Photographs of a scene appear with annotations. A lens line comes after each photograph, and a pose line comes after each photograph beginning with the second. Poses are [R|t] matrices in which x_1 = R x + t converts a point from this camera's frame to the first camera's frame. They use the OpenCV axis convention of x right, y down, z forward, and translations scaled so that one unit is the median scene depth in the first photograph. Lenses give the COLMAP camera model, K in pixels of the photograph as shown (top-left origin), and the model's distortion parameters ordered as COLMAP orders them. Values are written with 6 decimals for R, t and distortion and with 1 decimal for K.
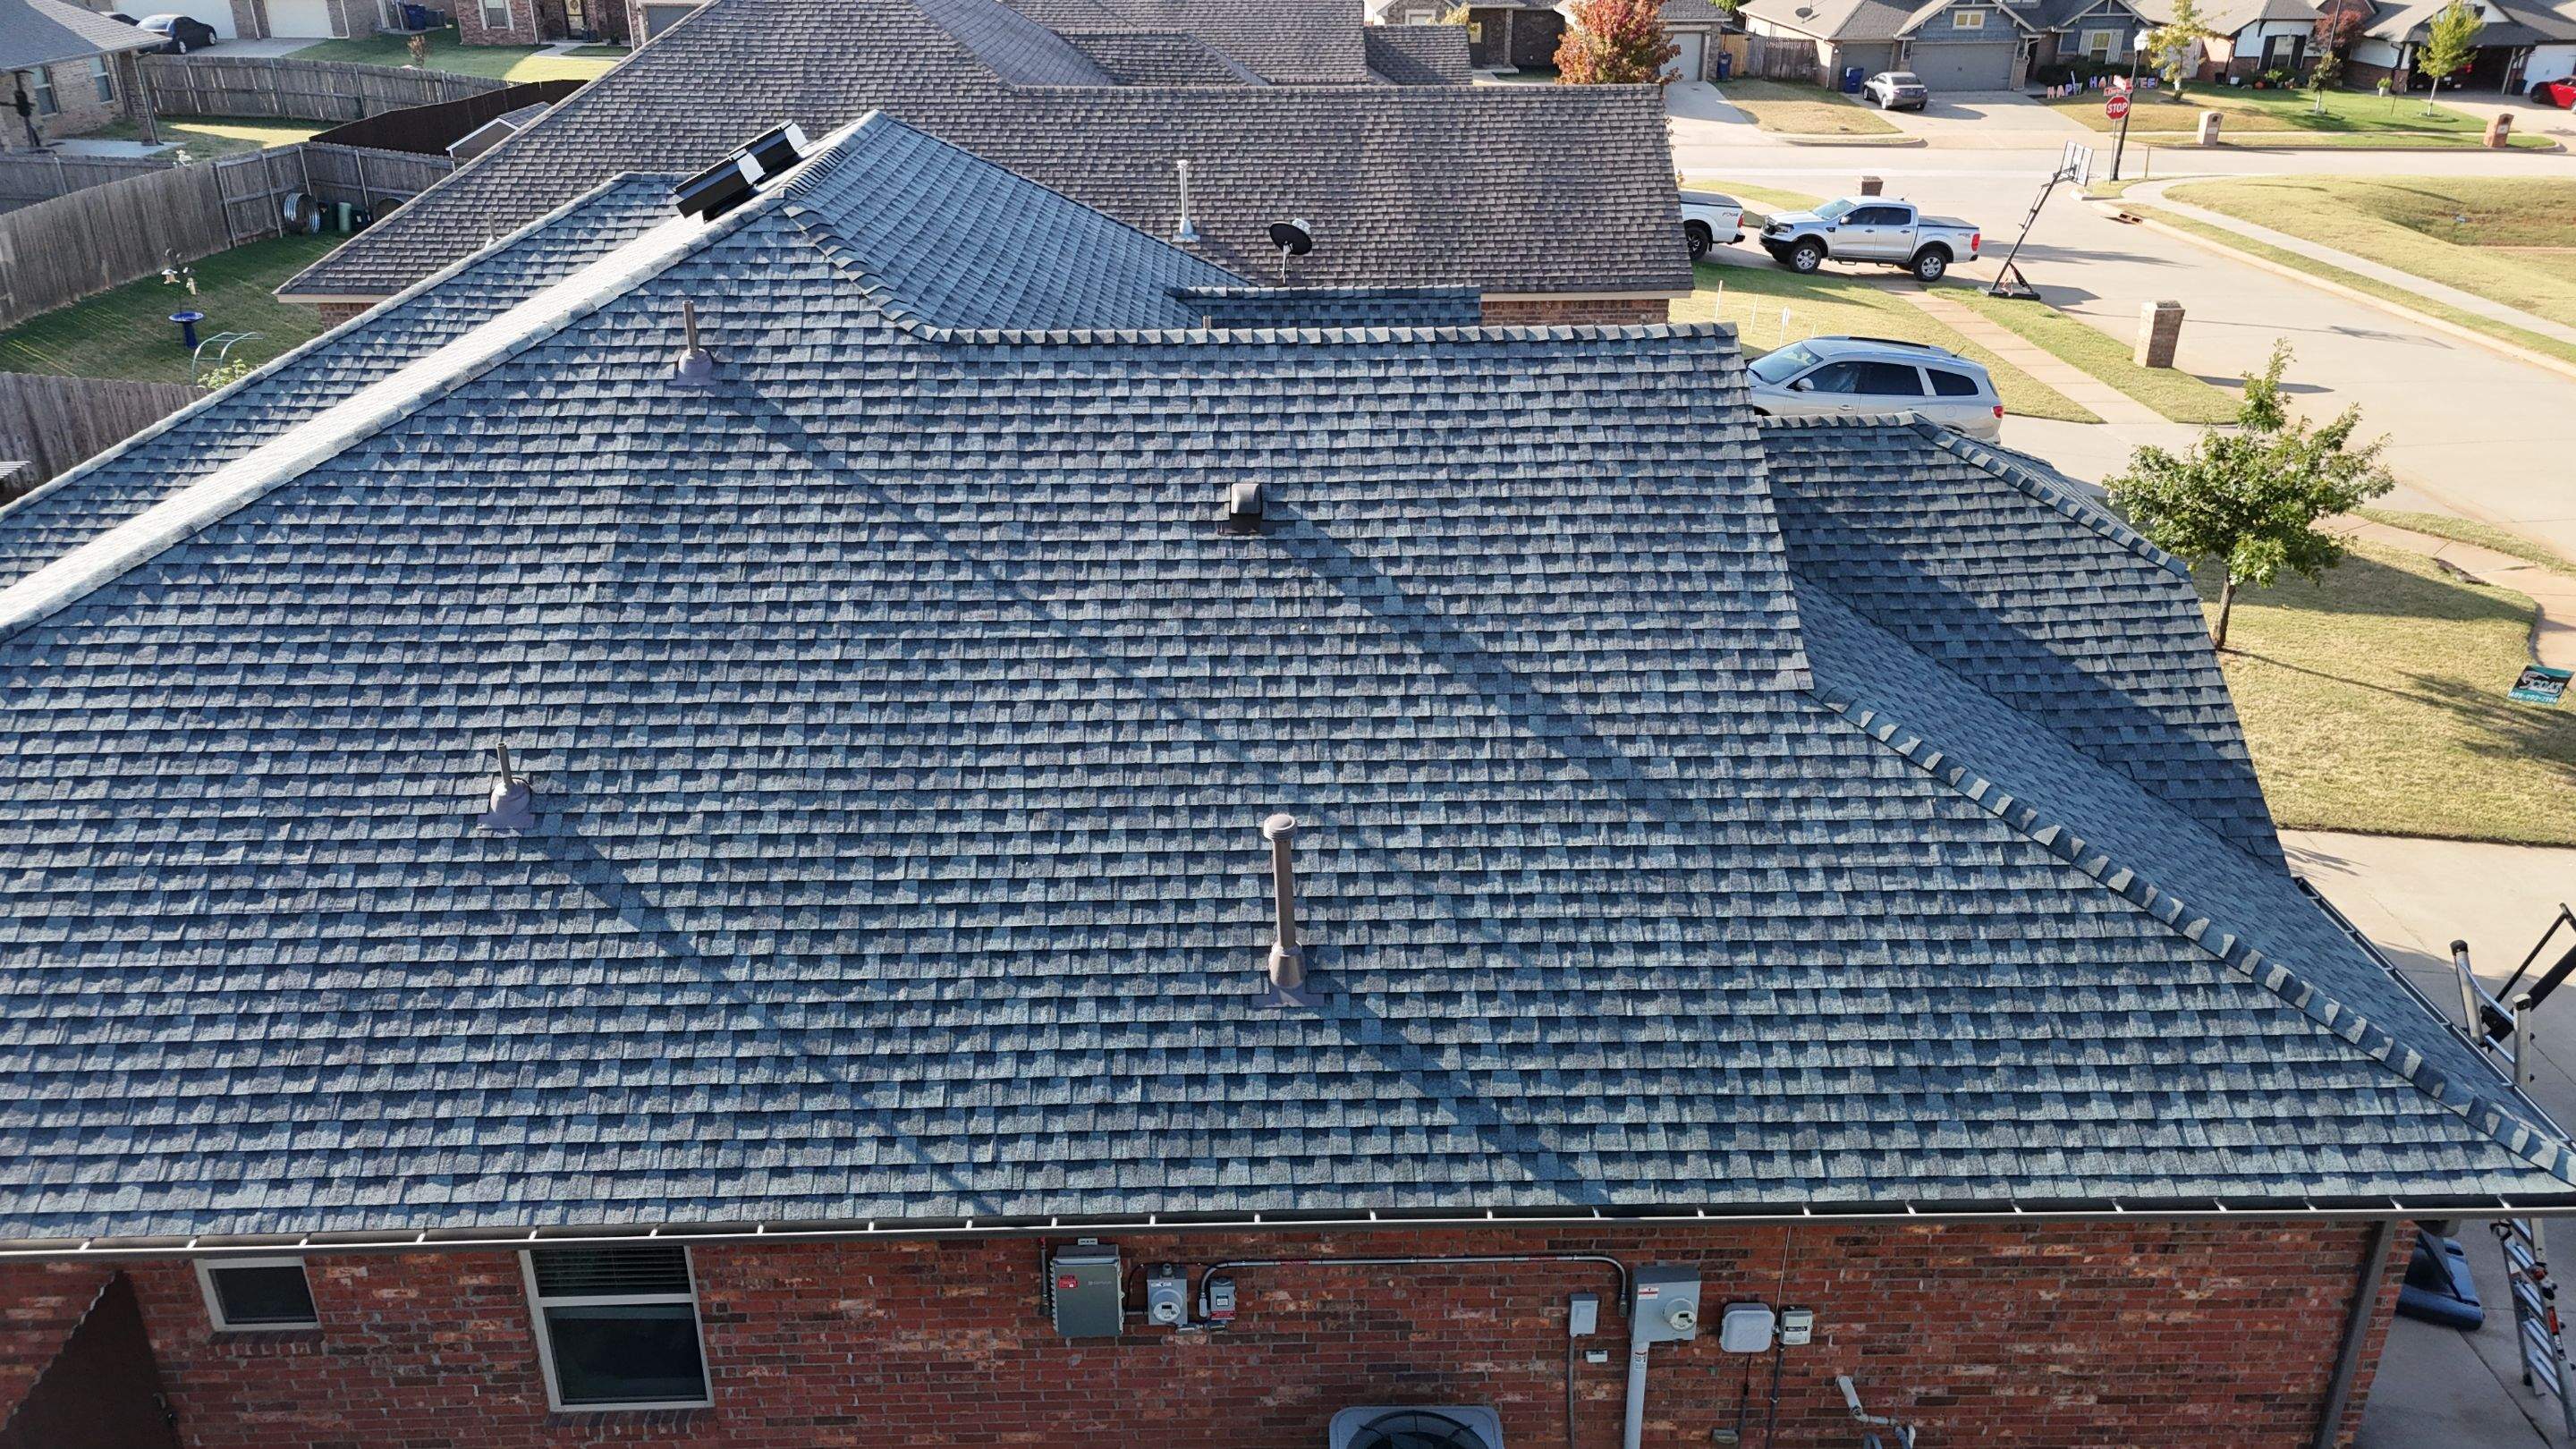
lens RADIAL K [[1884.8, 0, 1288.0], [0, 1884.8, 724.5], [0, 0, 1]] dist [0.137214, -0.221357]
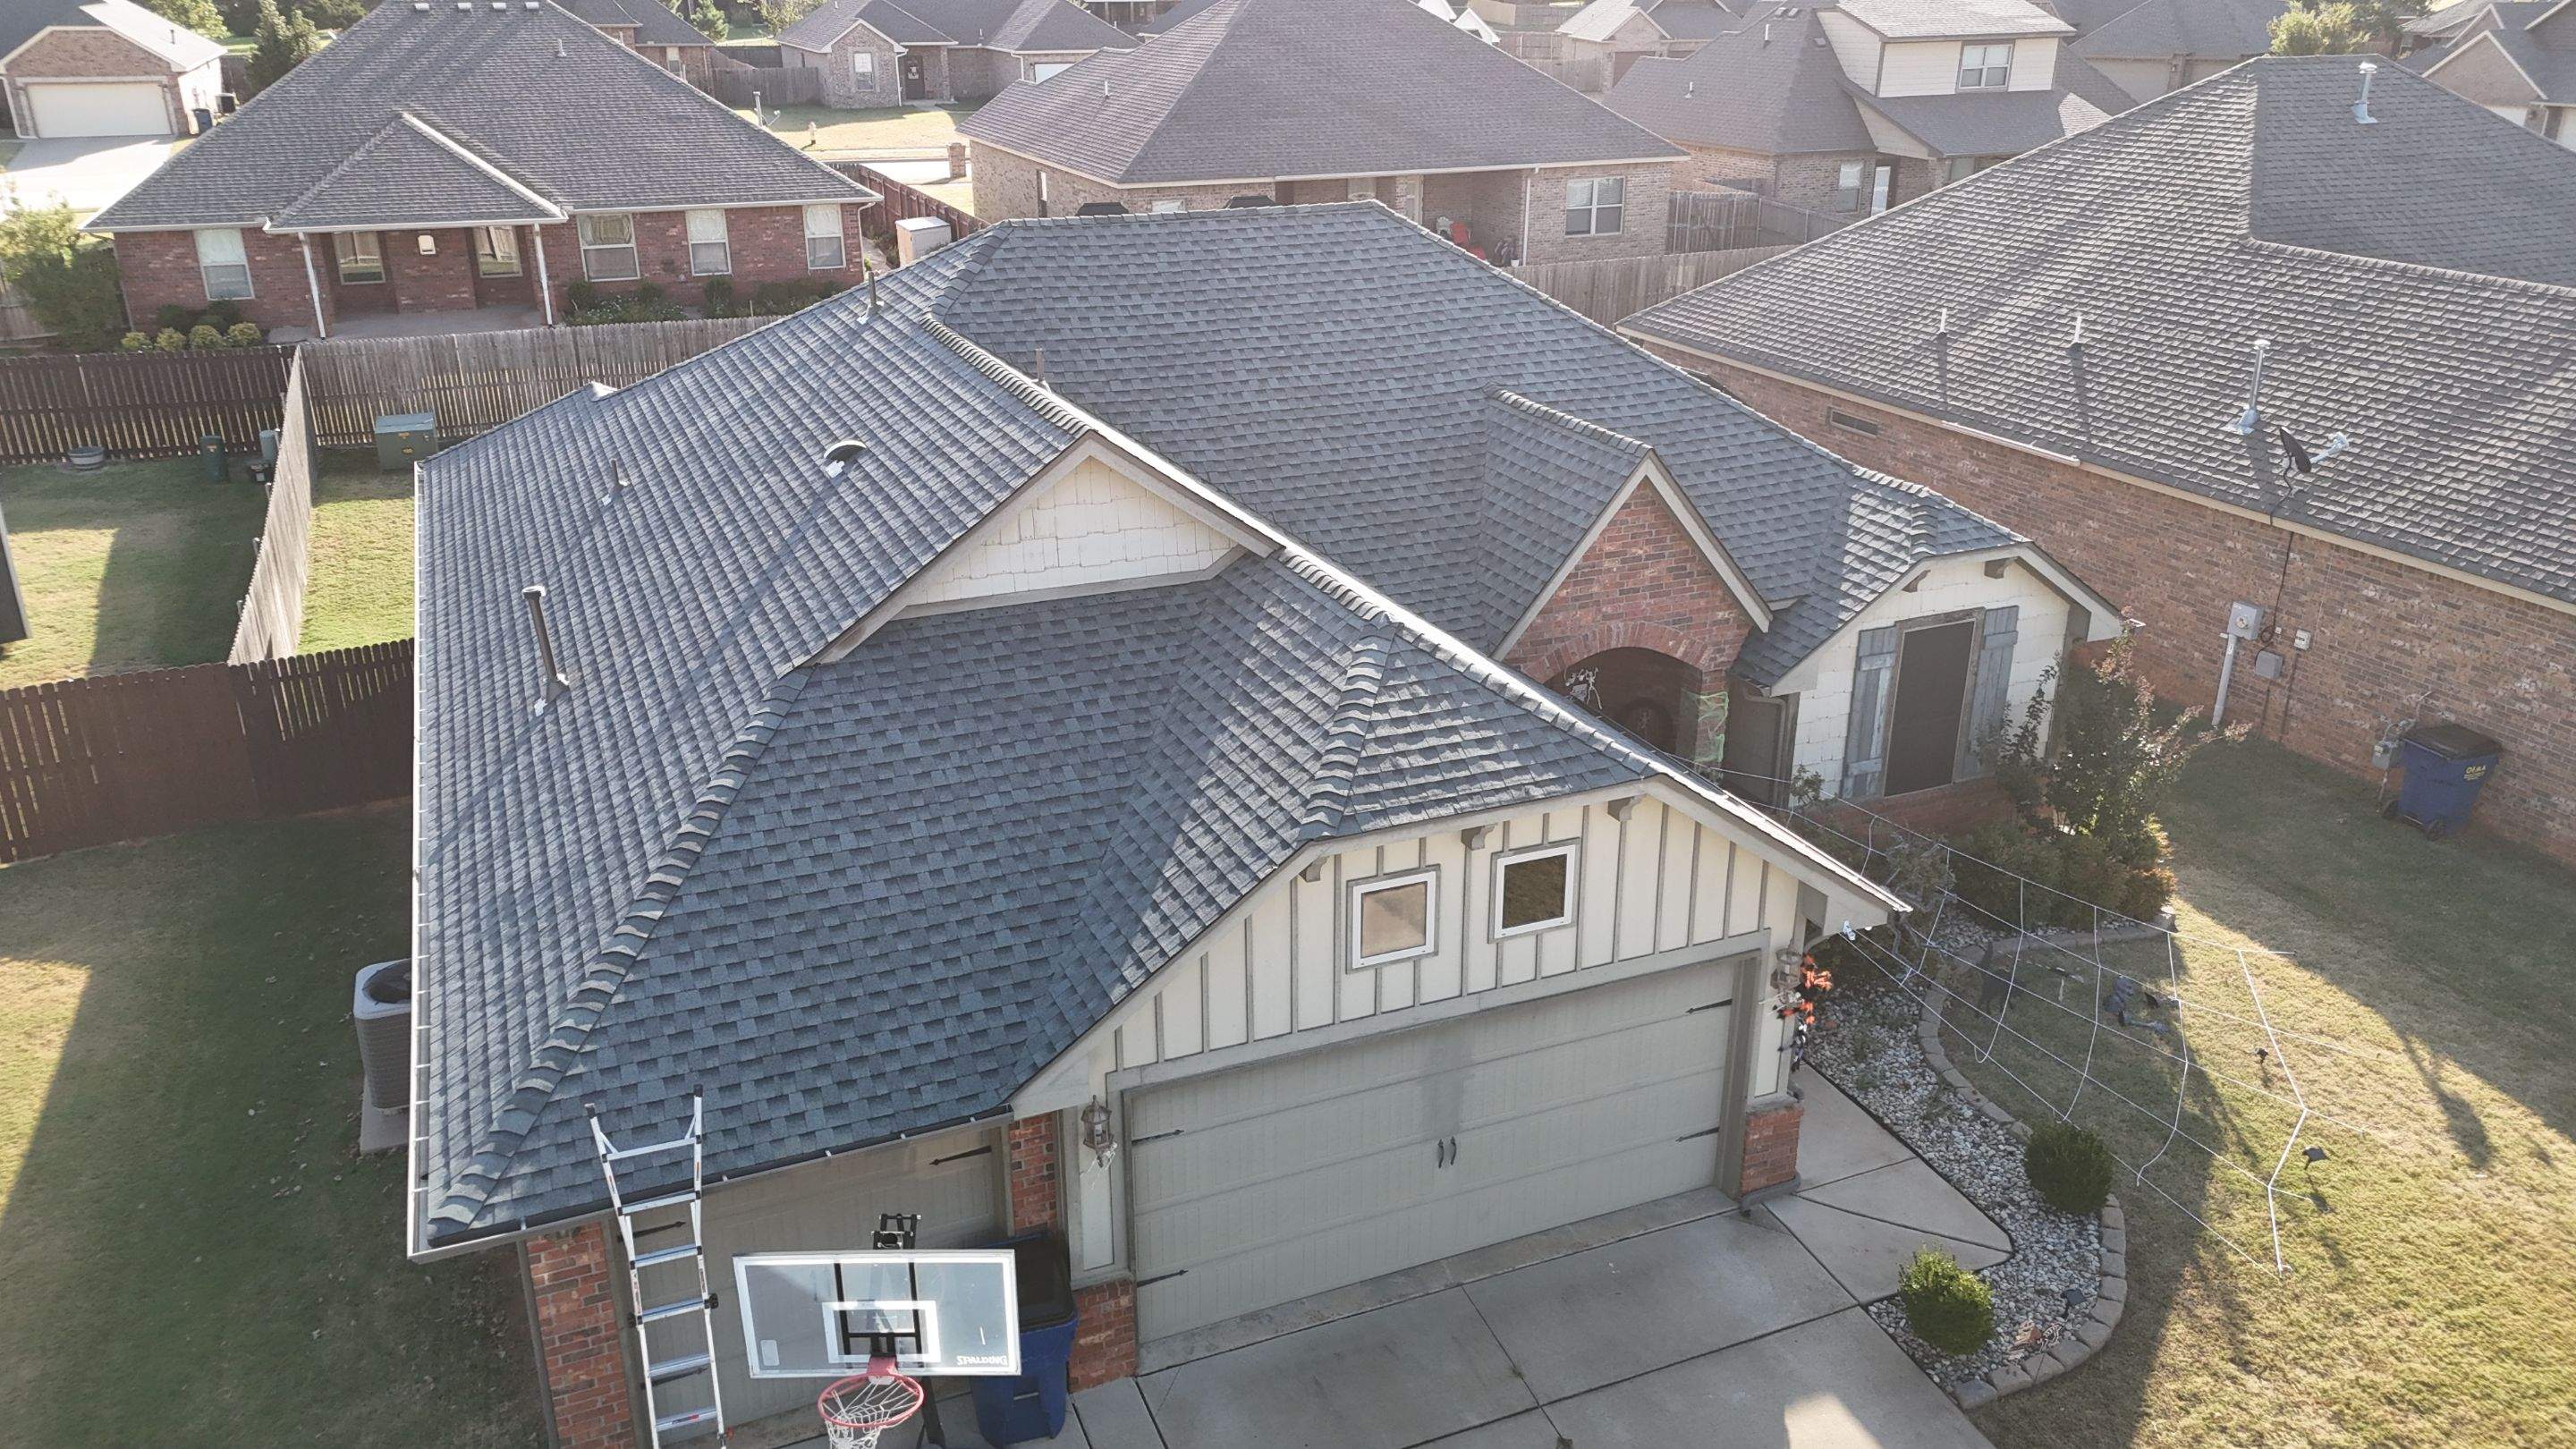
lens RADIAL K [[1902.5, 0, 1288.0], [0, 1902.5, 724.5], [0, 0, 1]] dist [0.101746, -0.107522]
pose [[0.368559, 0.344196, -0.863536, 1.544492], [-0.388658, 0.900897, 0.193208, -0.375993], [0.844458, 0.264412, 0.465808, 0.745637]]
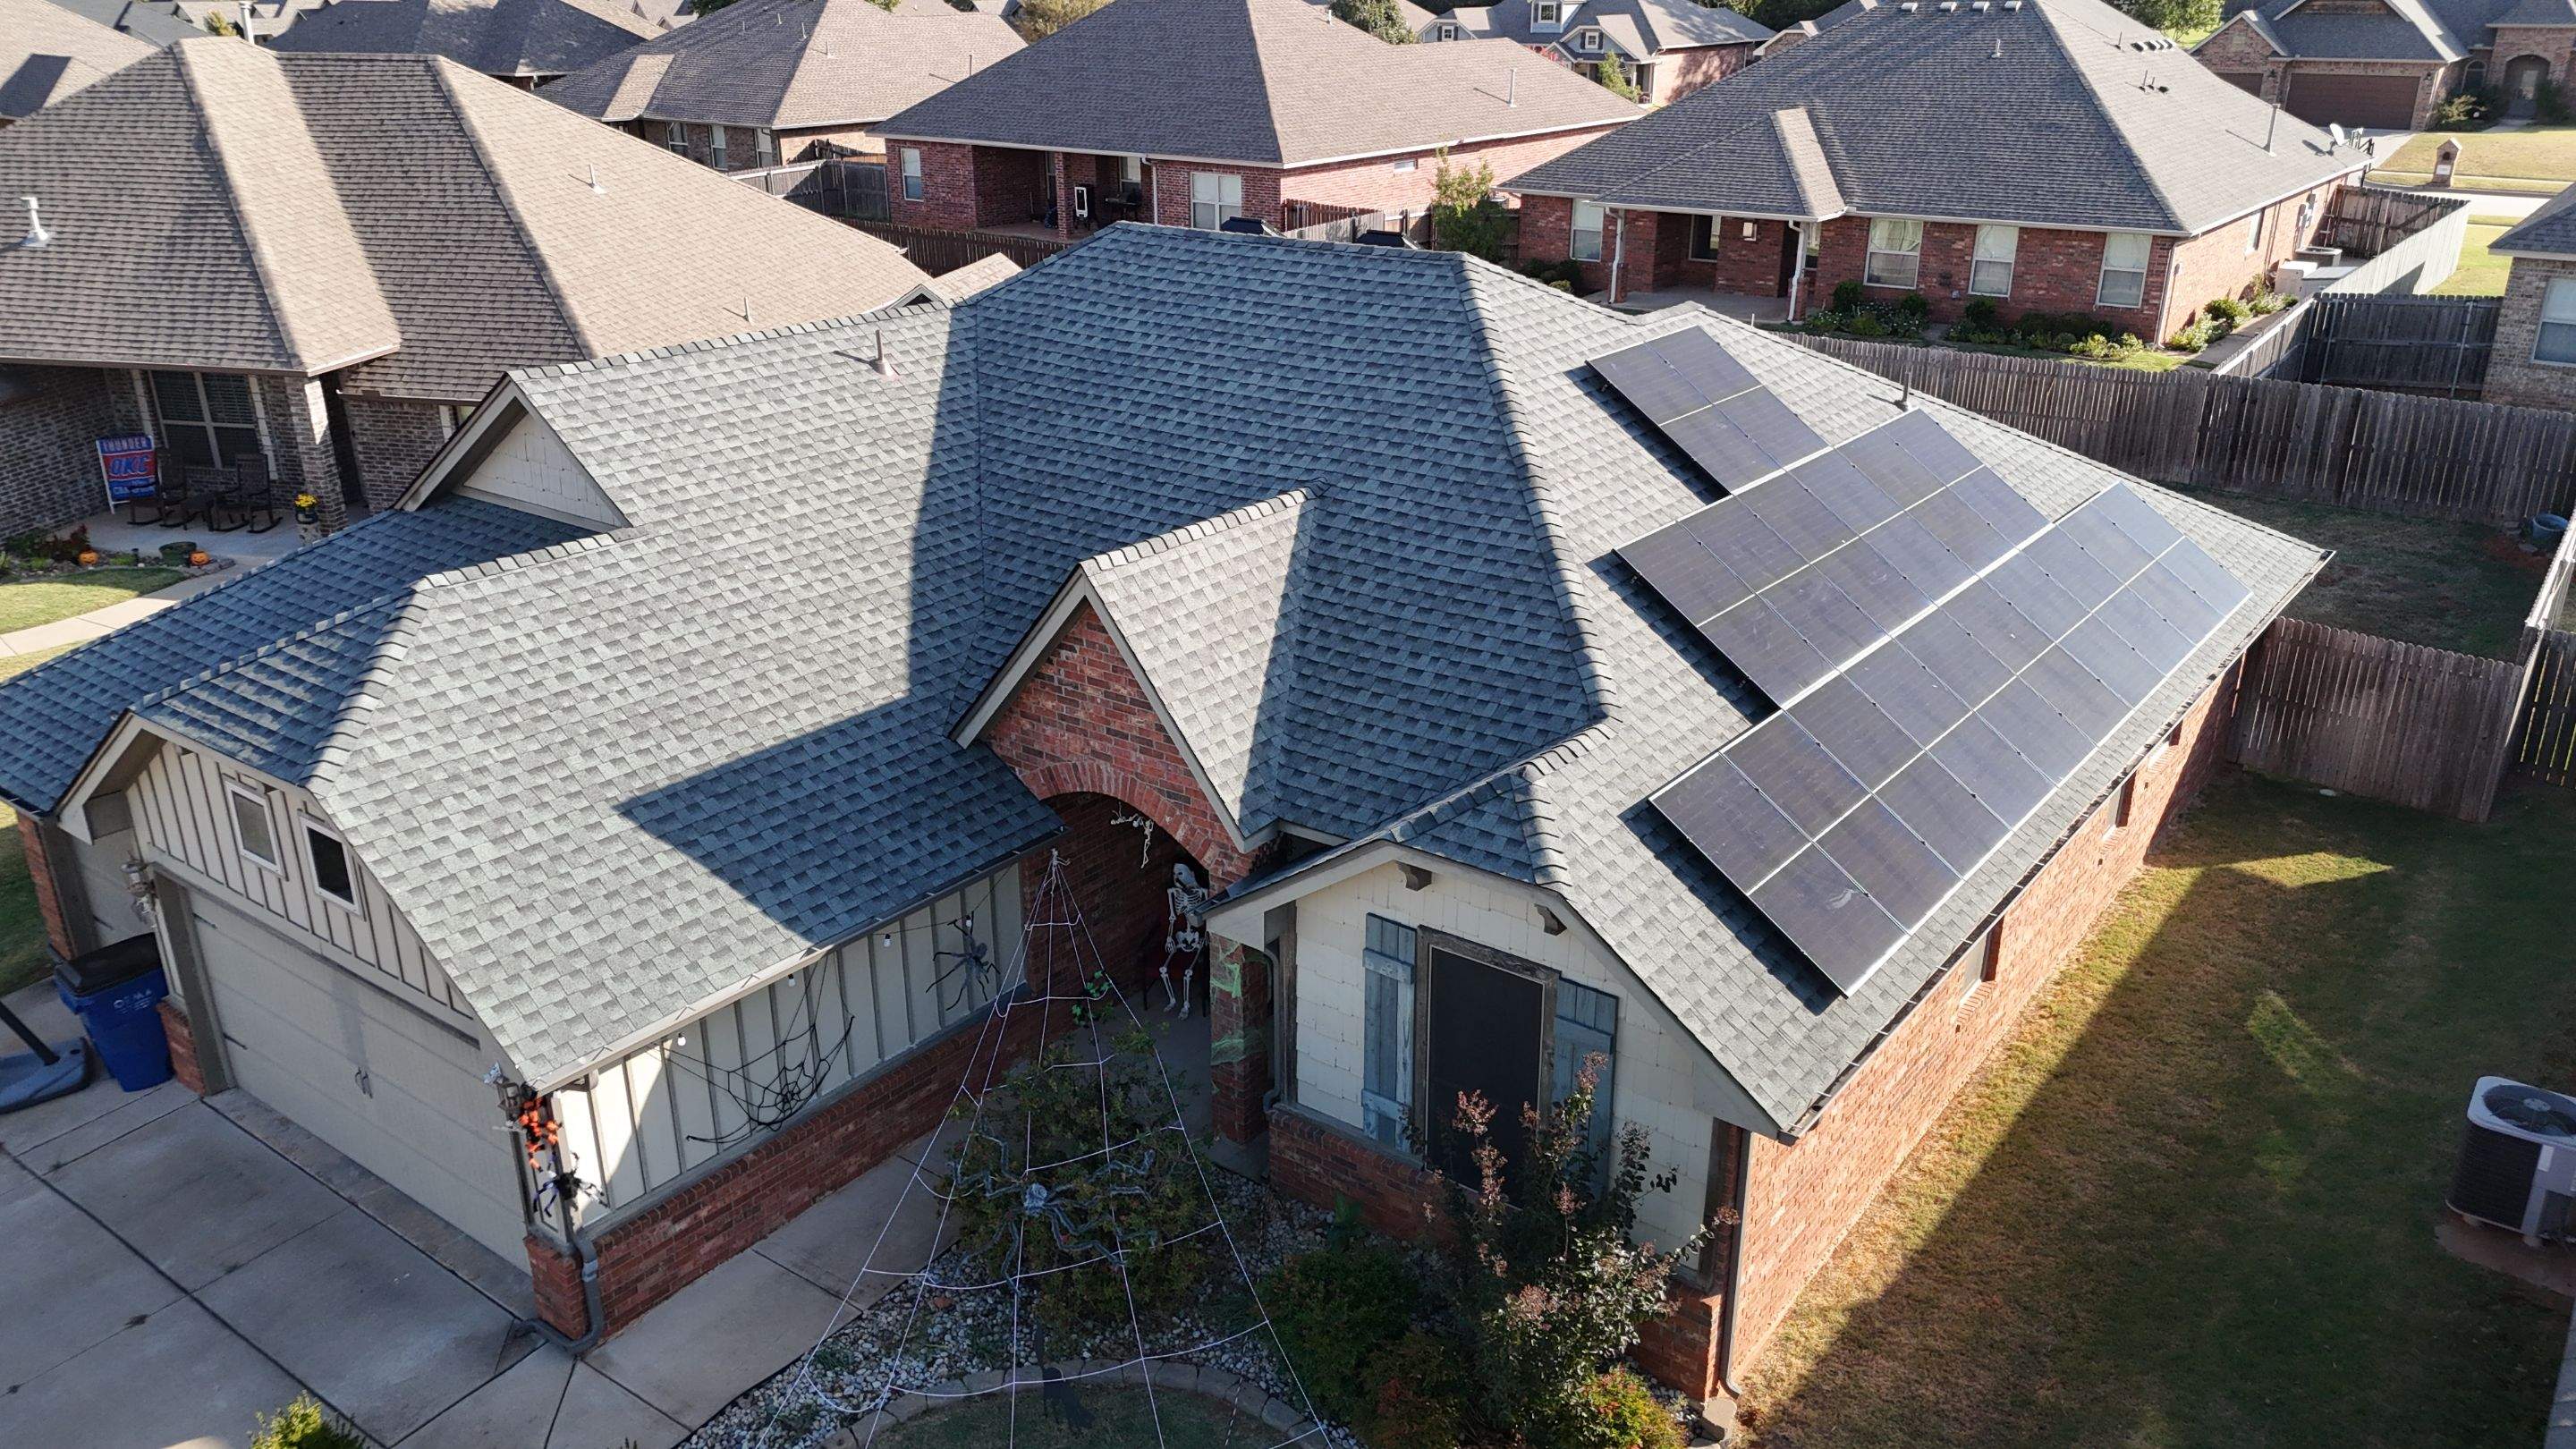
lens RADIAL K [[1902.5, 0, 1288.0], [0, 1902.5, 724.5], [0, 0, 1]] dist [0.101746, -0.107522]
pose [[-0.621678, 0.292530, -0.726597, 1.073454], [-0.326118, 0.746746, 0.579669, -1.147016], [0.712154, 0.597324, -0.368836, 2.401905]]
